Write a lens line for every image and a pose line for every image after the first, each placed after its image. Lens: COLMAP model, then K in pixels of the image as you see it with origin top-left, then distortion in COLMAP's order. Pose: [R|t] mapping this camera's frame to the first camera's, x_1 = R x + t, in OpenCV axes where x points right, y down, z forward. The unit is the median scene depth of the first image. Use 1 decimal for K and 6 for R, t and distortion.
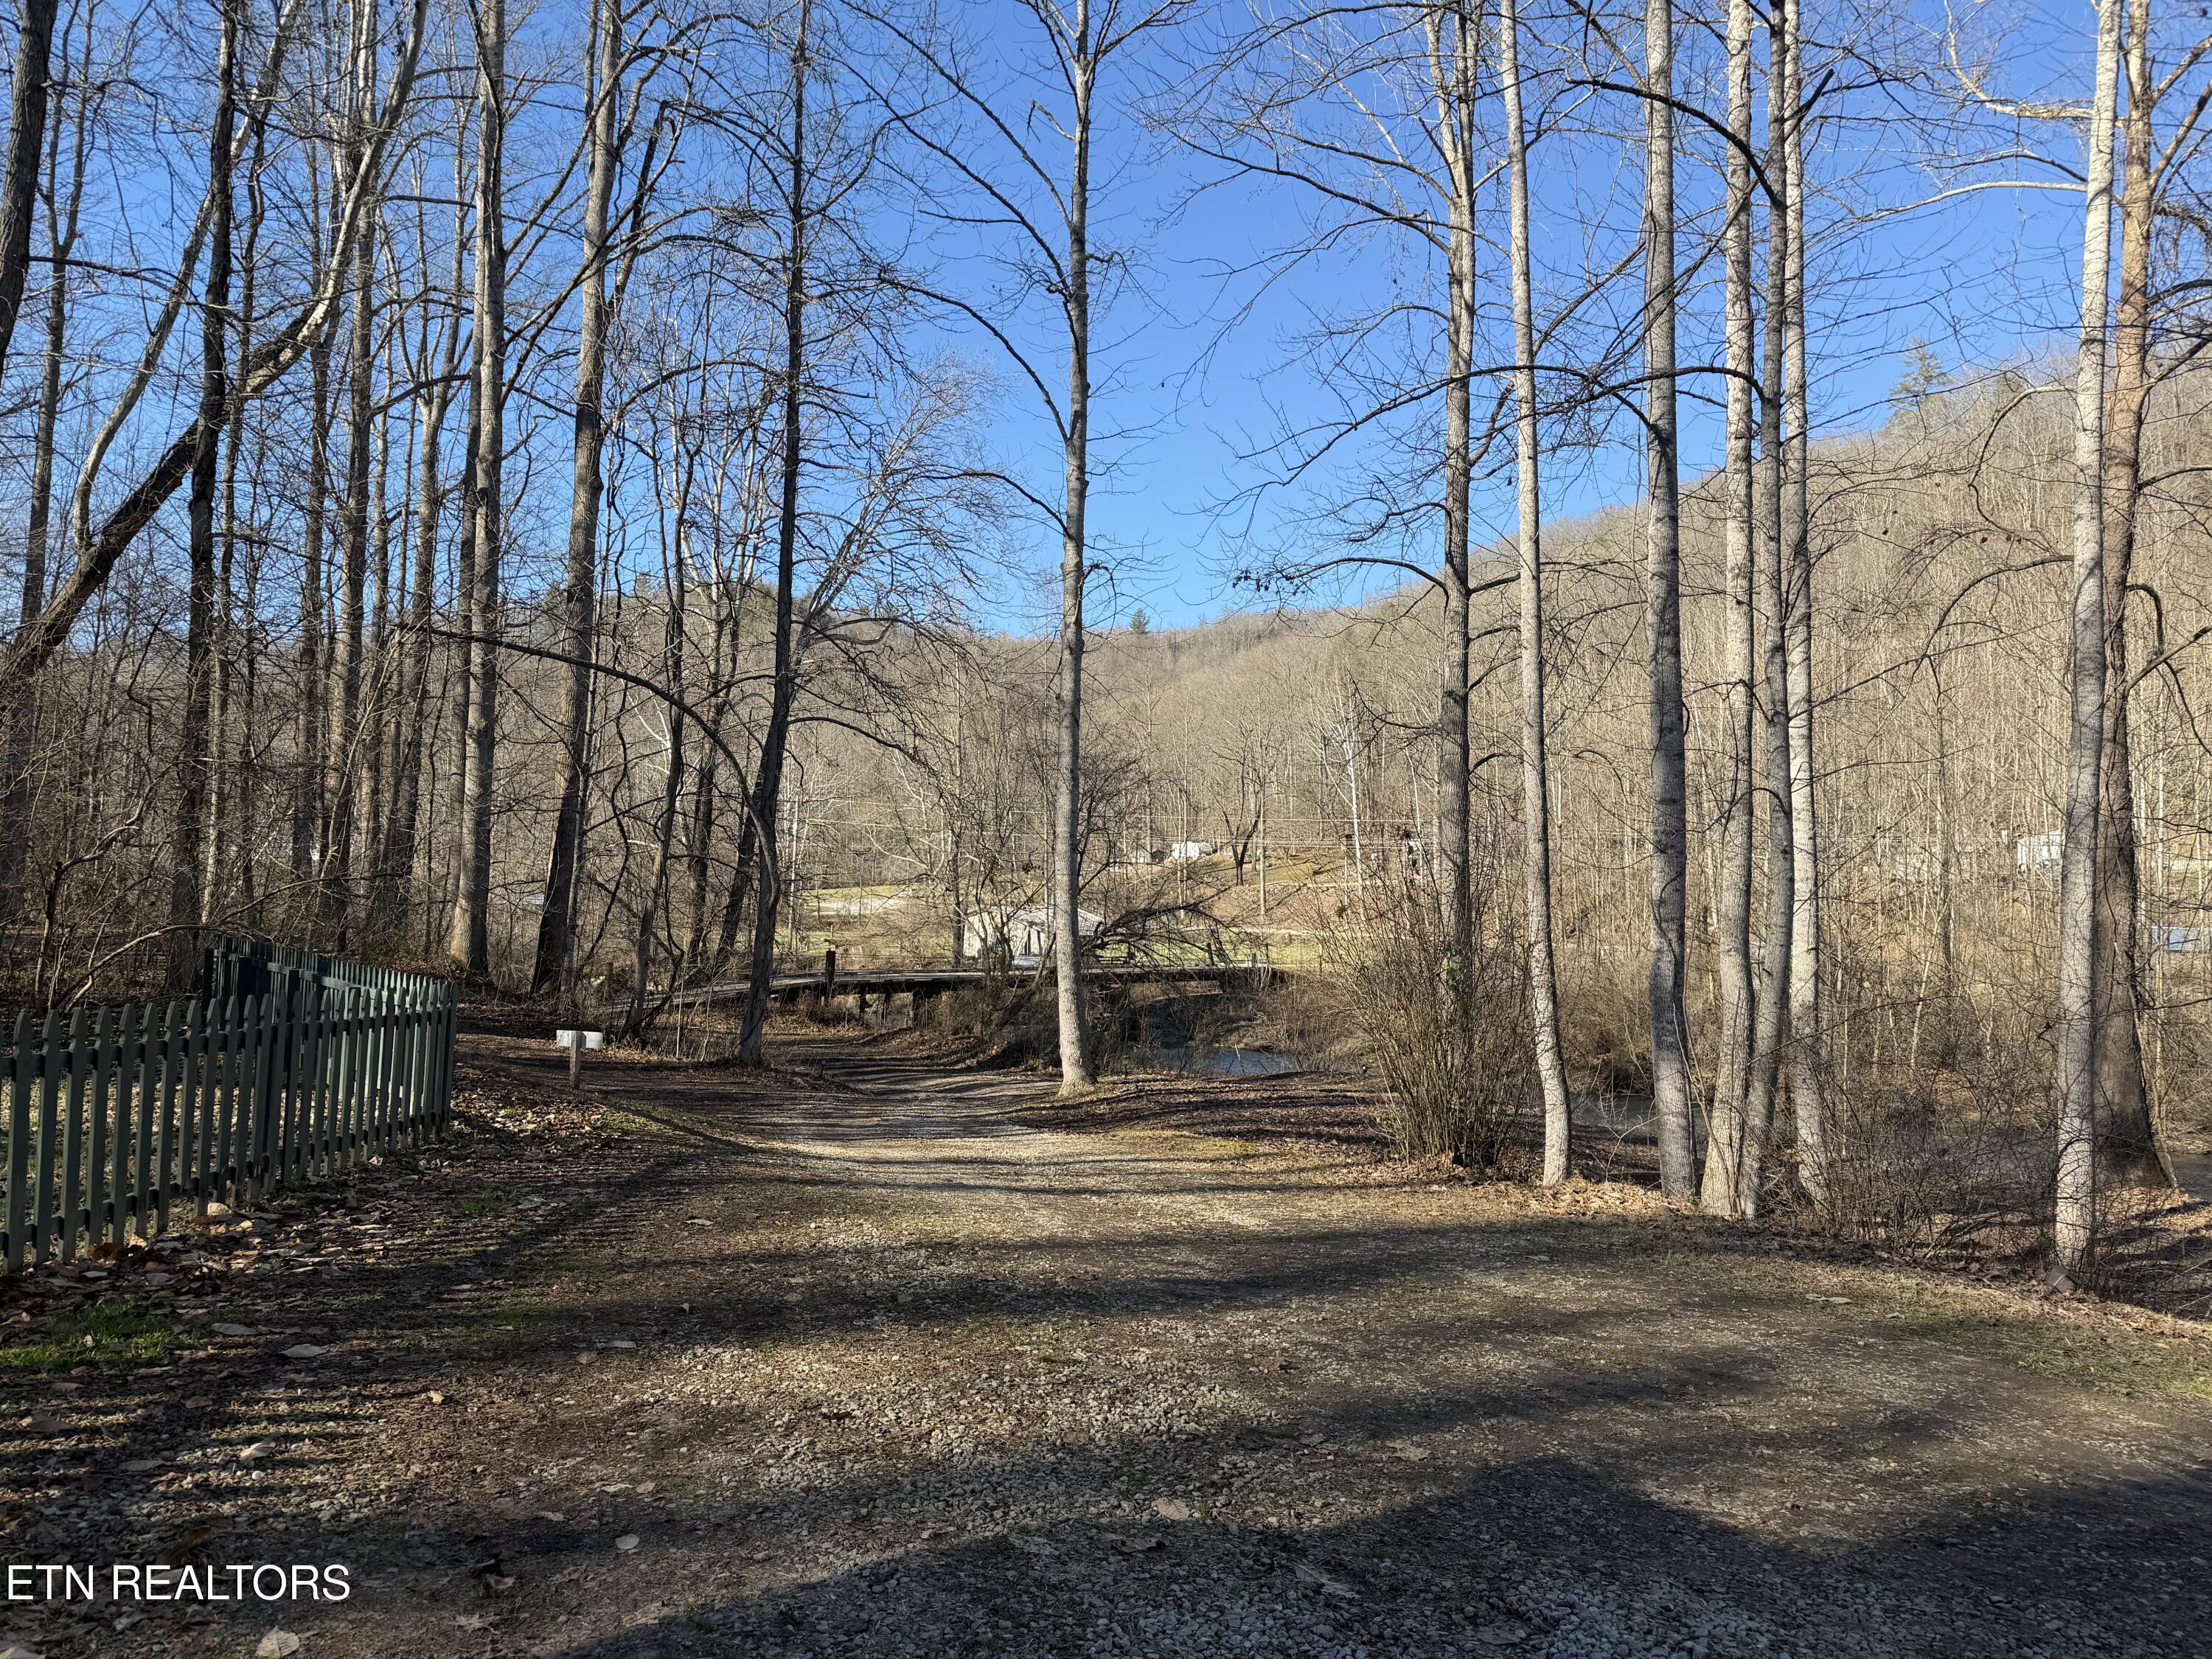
lens RADIAL K [[1501.0, 0, 1105.1], [0, 1501.0, 823.2], [0, 0, 1]] dist [0.020967, -0.053514]
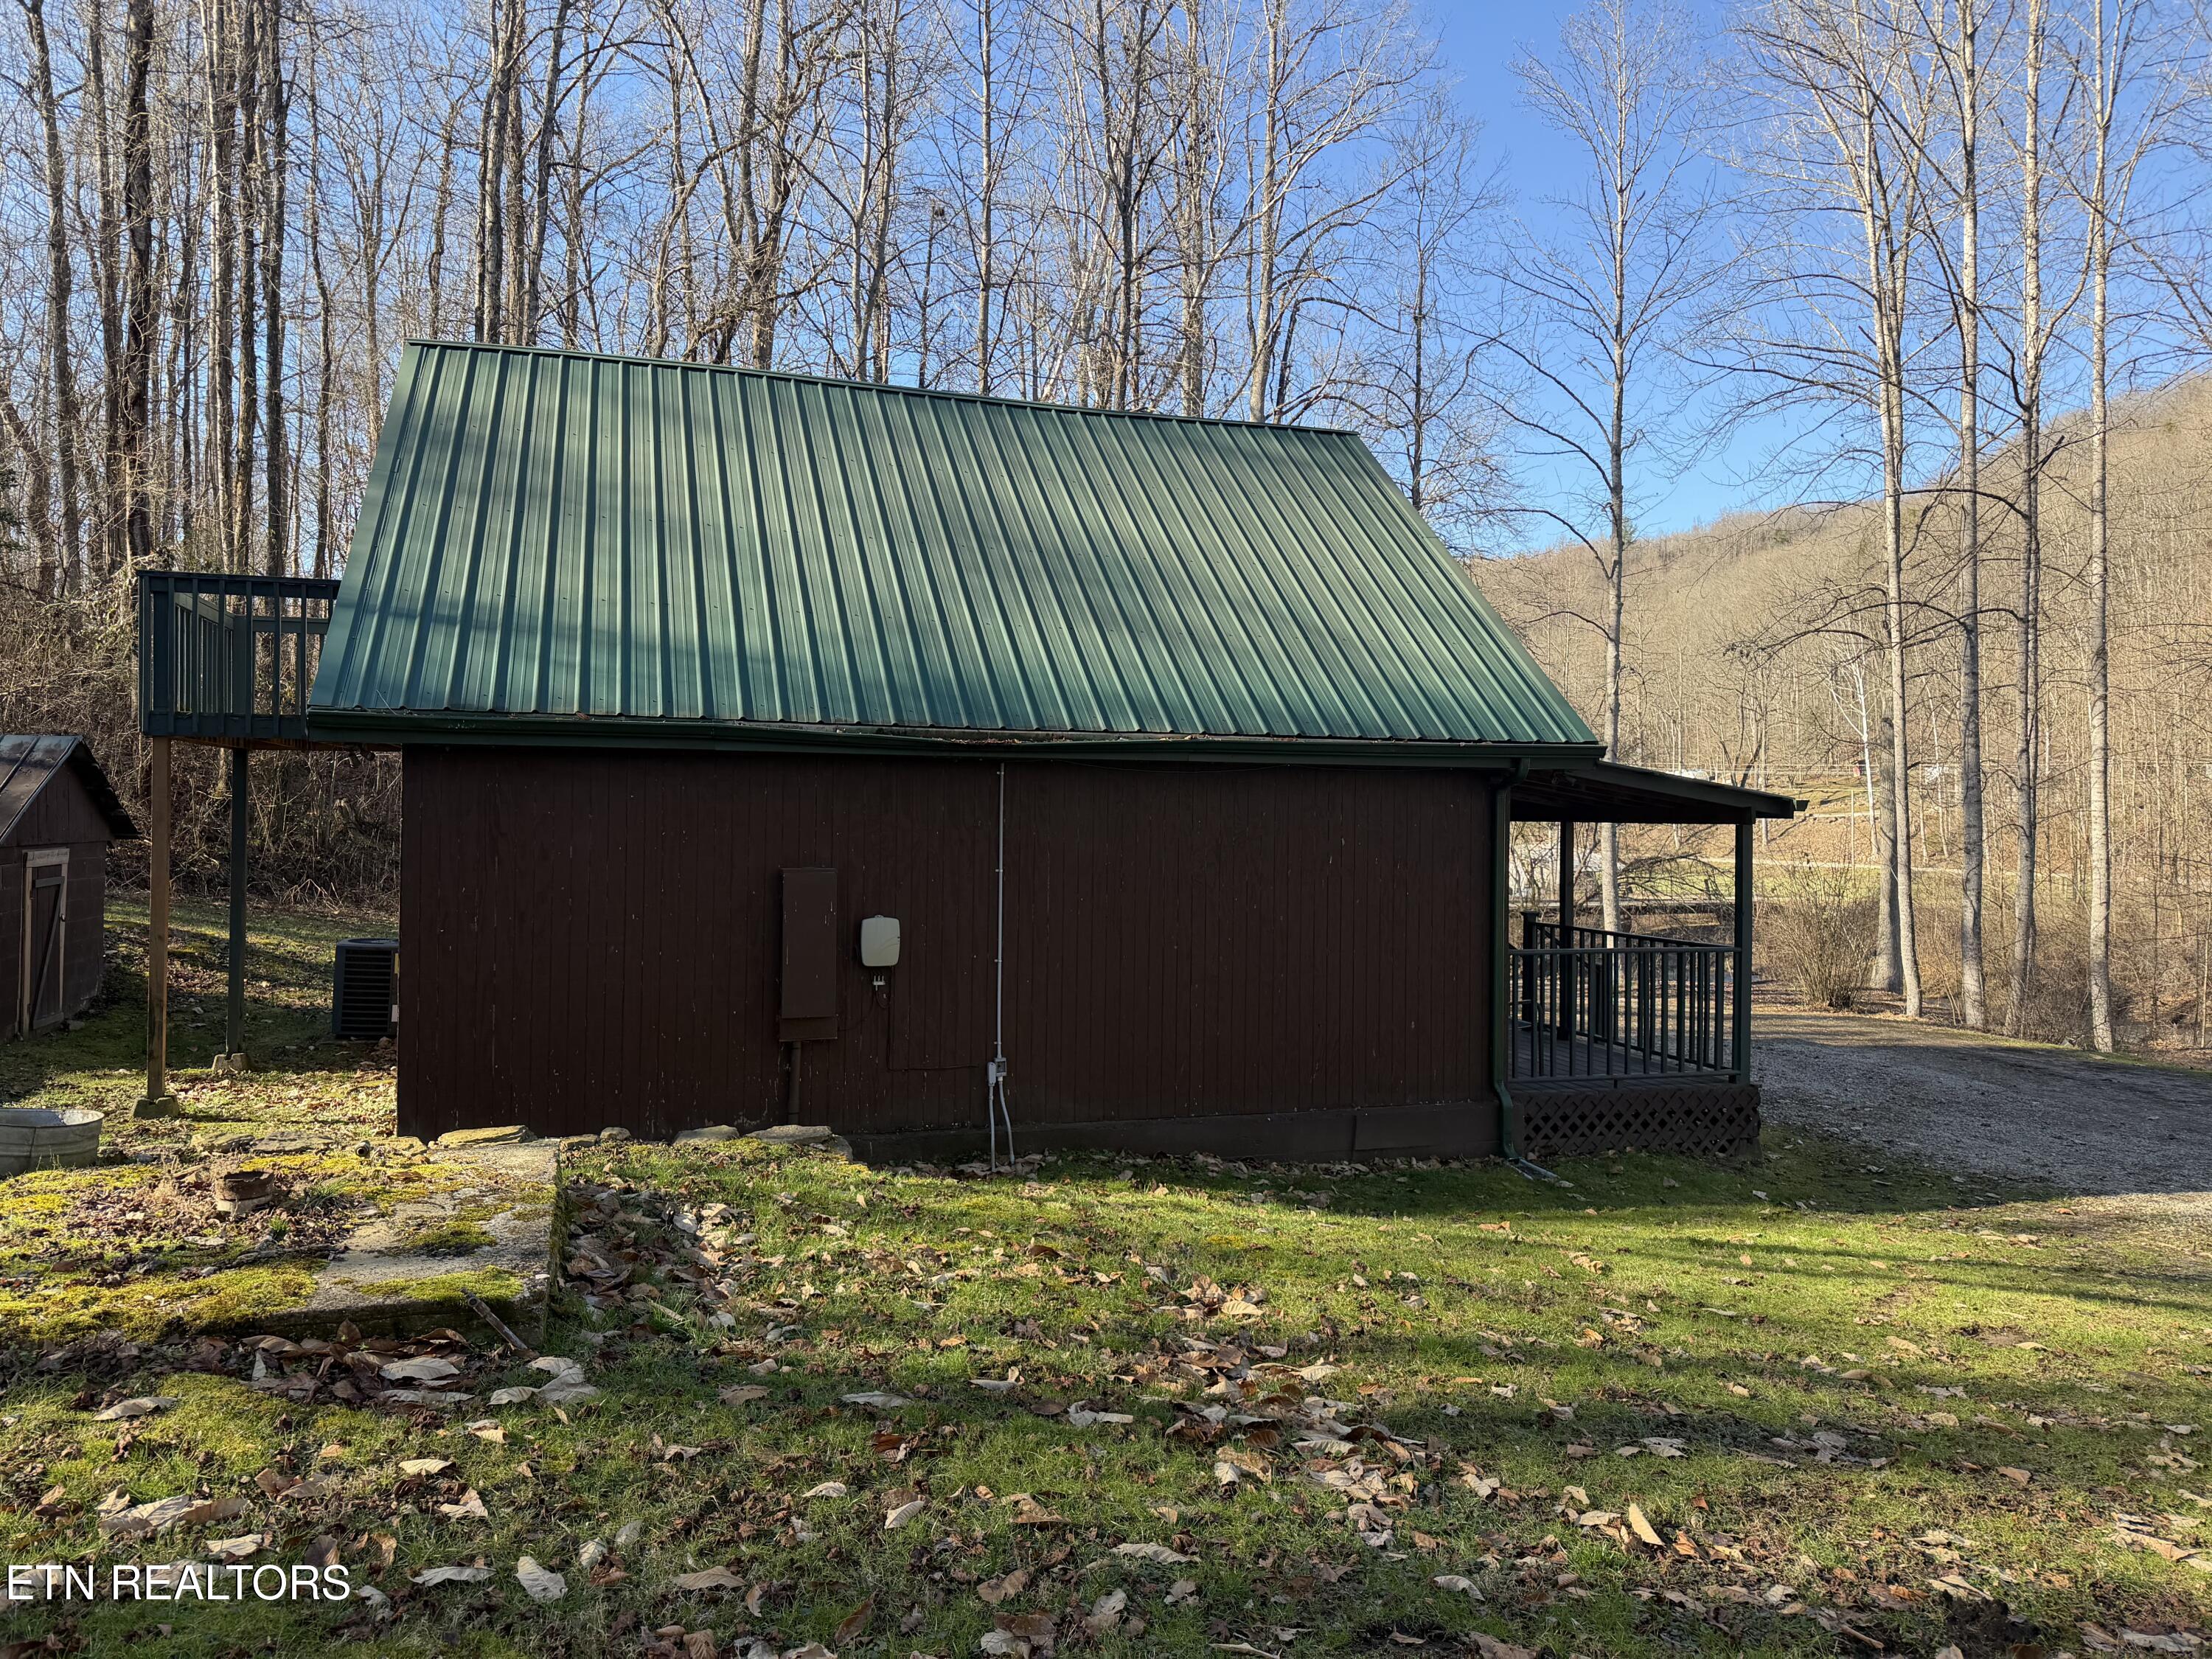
lens RADIAL K [[1501.0, 0, 1107.6], [0, 1501.0, 833.6], [0, 0, 1]] dist [0.020967, -0.053514]
pose [[0.952341, -0.007833, -0.304936, -0.047179], [0.024905, 0.998329, 0.052136, -0.081071], [0.304018, -0.057246, 0.950945, -0.681575]]
